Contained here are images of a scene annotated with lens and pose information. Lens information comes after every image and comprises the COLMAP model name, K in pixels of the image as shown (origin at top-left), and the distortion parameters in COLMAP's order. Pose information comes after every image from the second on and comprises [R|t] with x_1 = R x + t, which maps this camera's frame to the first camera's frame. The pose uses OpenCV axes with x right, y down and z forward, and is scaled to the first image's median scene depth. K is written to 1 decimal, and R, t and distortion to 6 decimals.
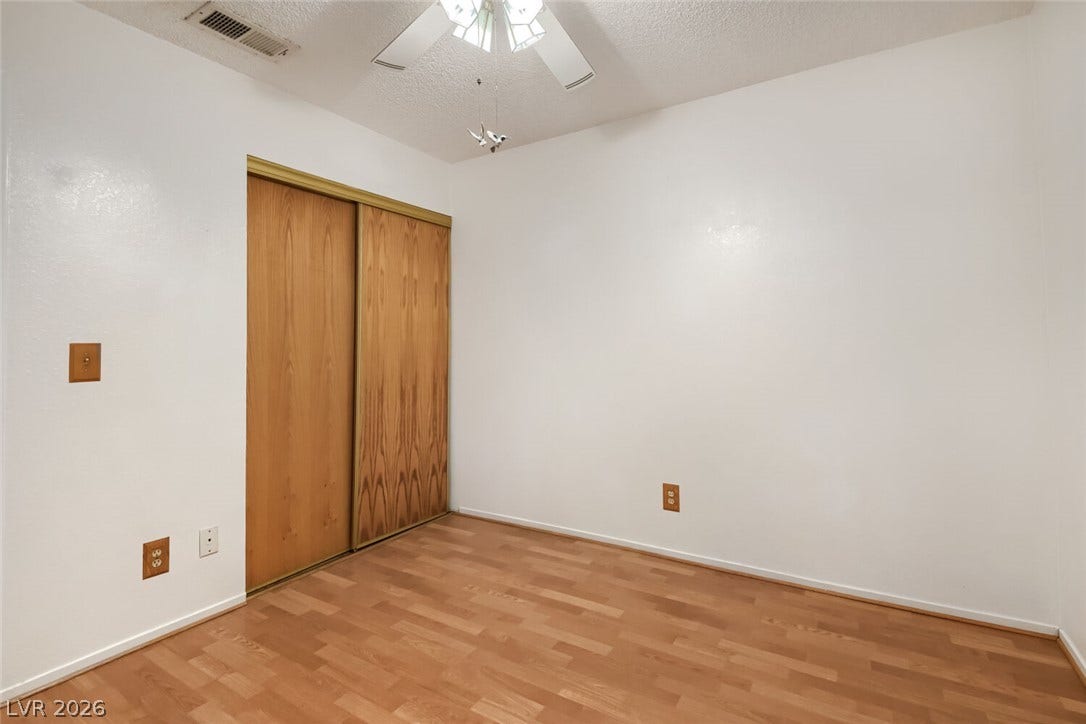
lens RADIAL K [[525.0, 0, 536.4], [0, 525.0, 357.9], [0, 0, 1]] dist [0.001802, -0.000019]
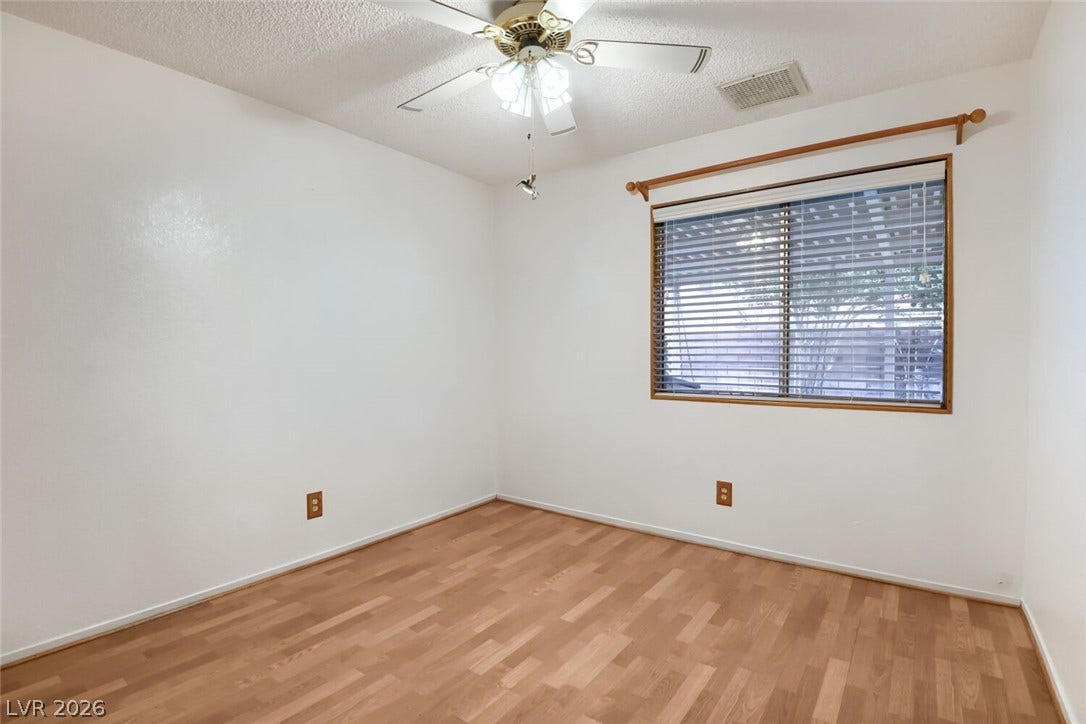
lens RADIAL K [[525.0, 0, 536.4], [0, 525.0, 357.9], [0, 0, 1]] dist [0.001802, -0.000019]
pose [[0.087090, -0.004607, 0.996190, -0.965509], [0.033824, 0.999426, 0.001665, -0.023463], [-0.995626, 0.033550, 0.087196, 0.570301]]
